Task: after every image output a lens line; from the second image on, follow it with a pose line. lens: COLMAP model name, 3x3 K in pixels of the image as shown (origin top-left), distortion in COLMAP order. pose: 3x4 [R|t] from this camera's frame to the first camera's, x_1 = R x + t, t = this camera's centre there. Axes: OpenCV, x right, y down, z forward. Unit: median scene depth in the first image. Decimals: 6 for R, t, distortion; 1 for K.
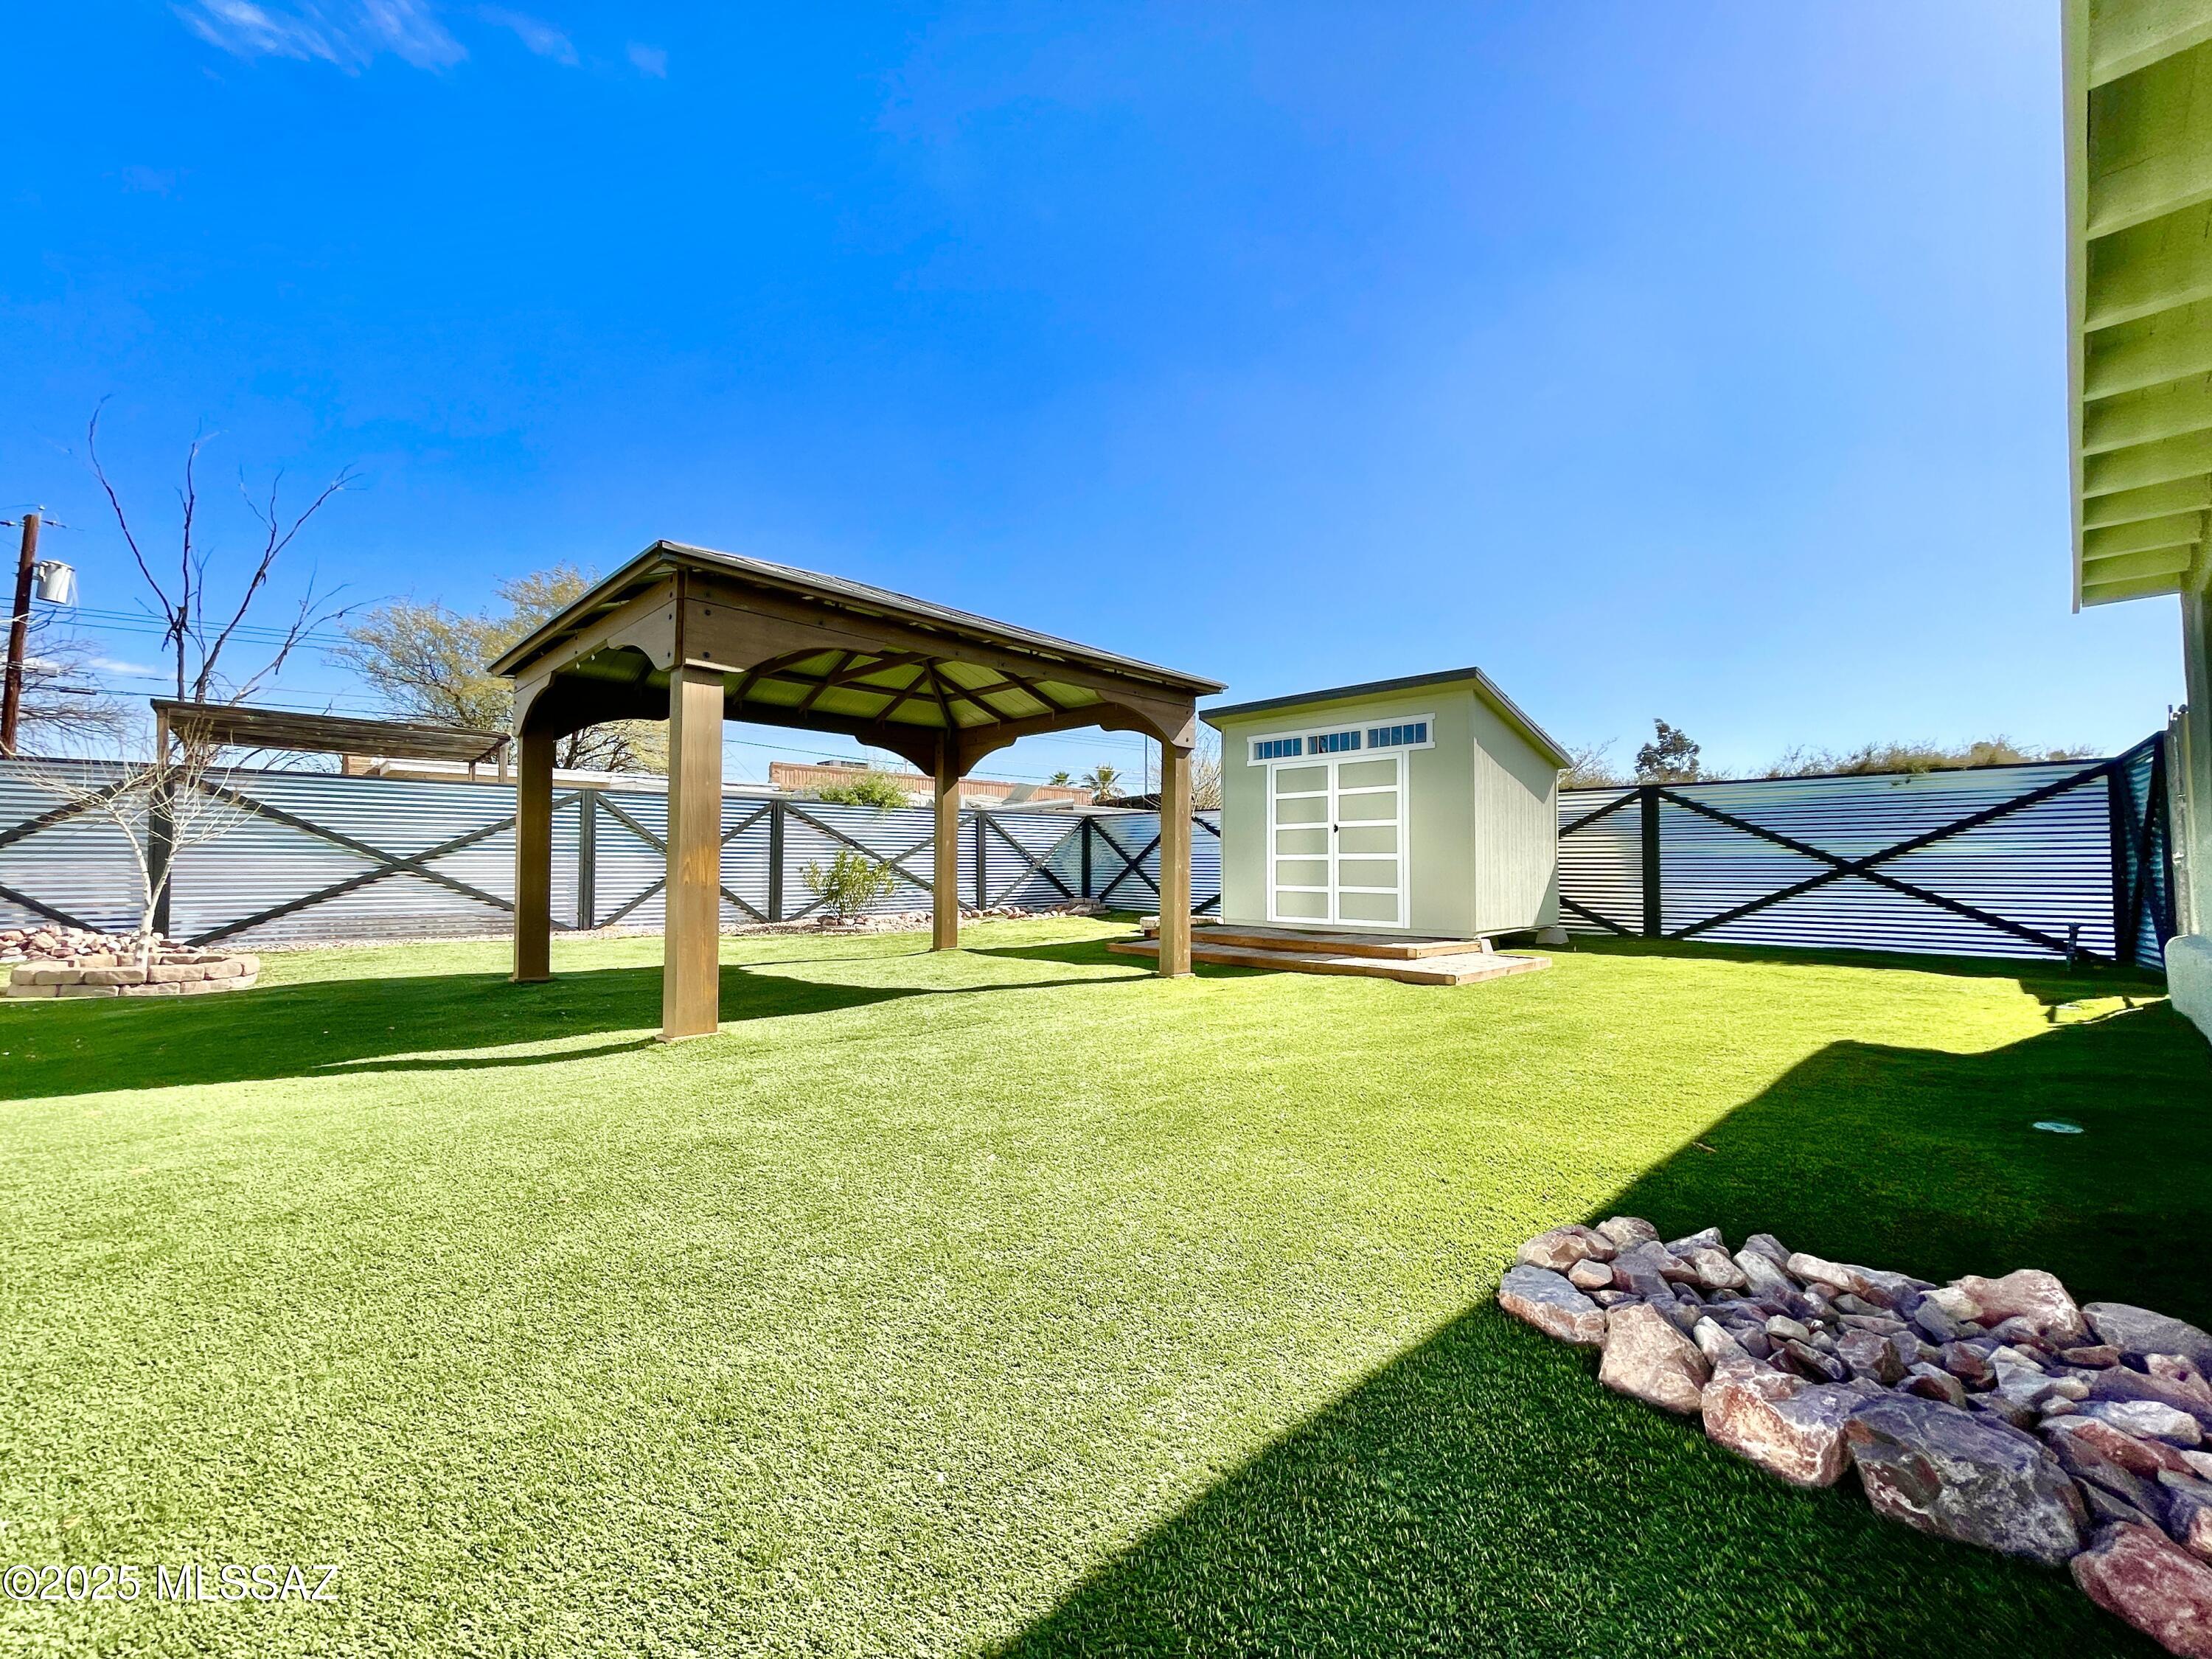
lens RADIAL K [[889.0, 0, 1107.4], [0, 889.0, 838.4], [0, 0, 1]] dist [-0.000180, -0.000038]
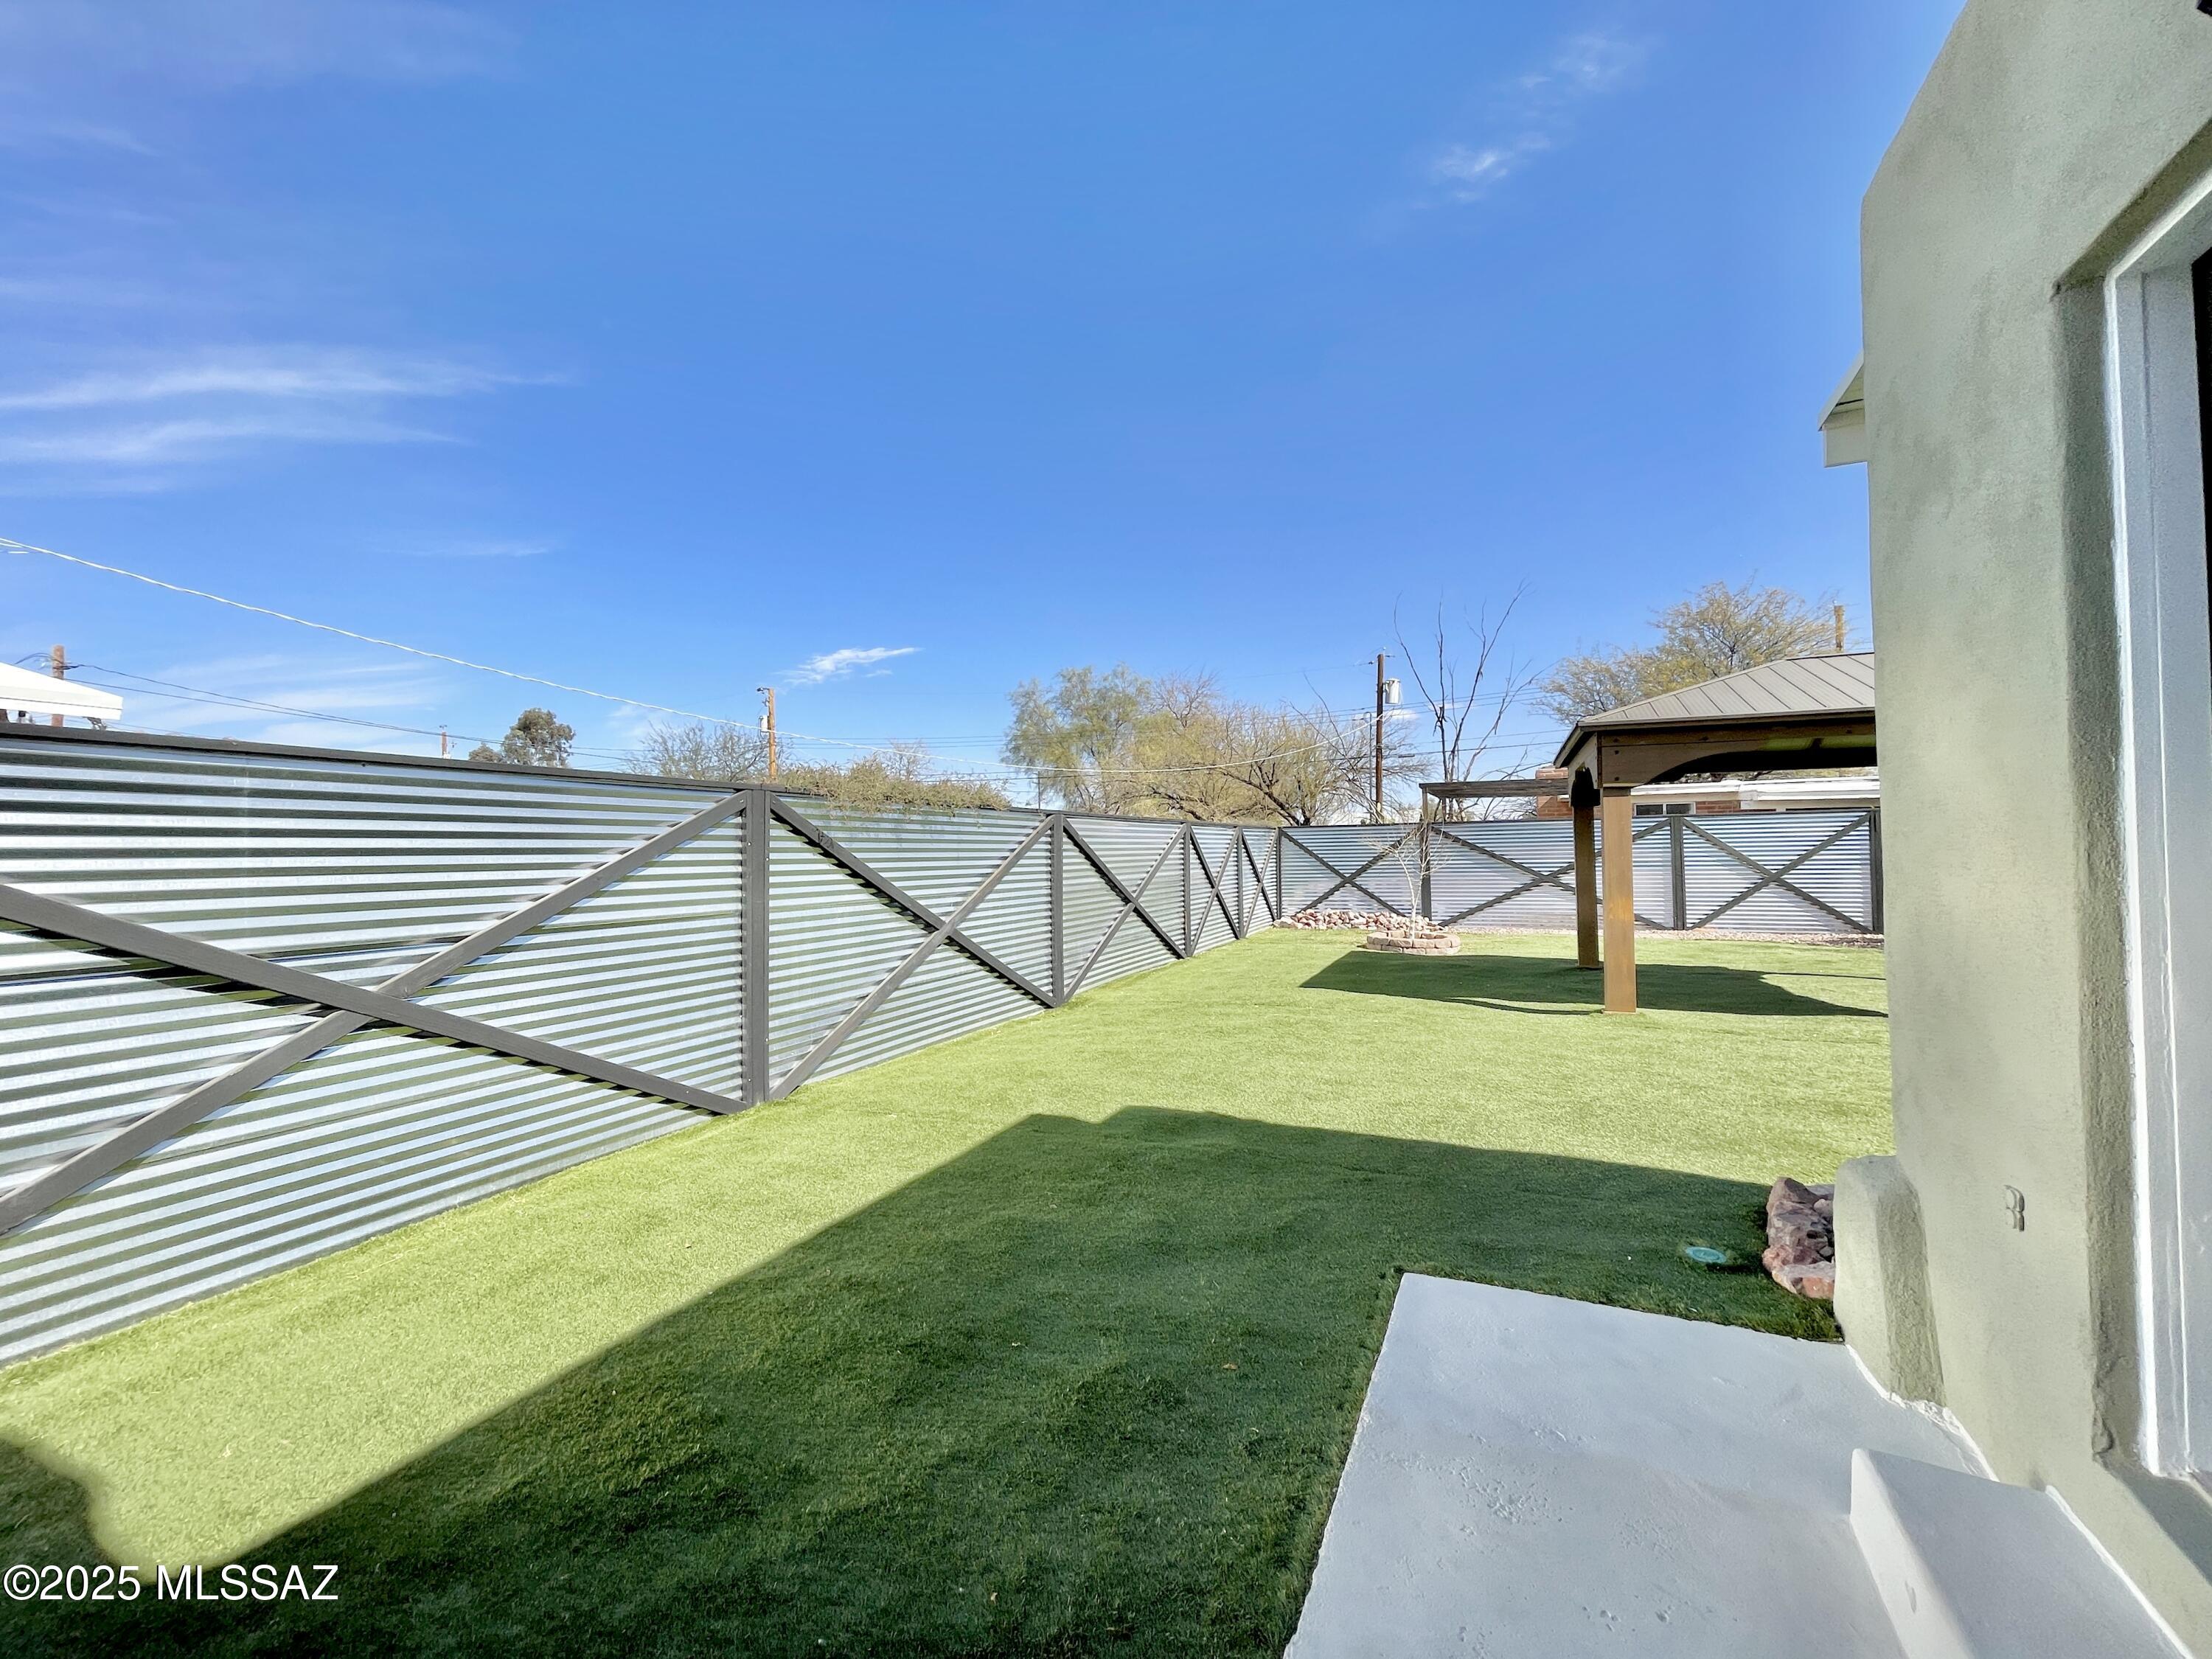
lens RADIAL K [[889.0, 0, 1114.3], [0, 889.0, 832.7], [0, 0, 1]] dist [-0.000180, -0.000038]
pose [[0.368309, -0.034352, -0.929068, 0.329804], [0.046706, 0.998739, -0.018413, -0.055067], [0.928529, -0.036612, 0.369449, -0.212085]]
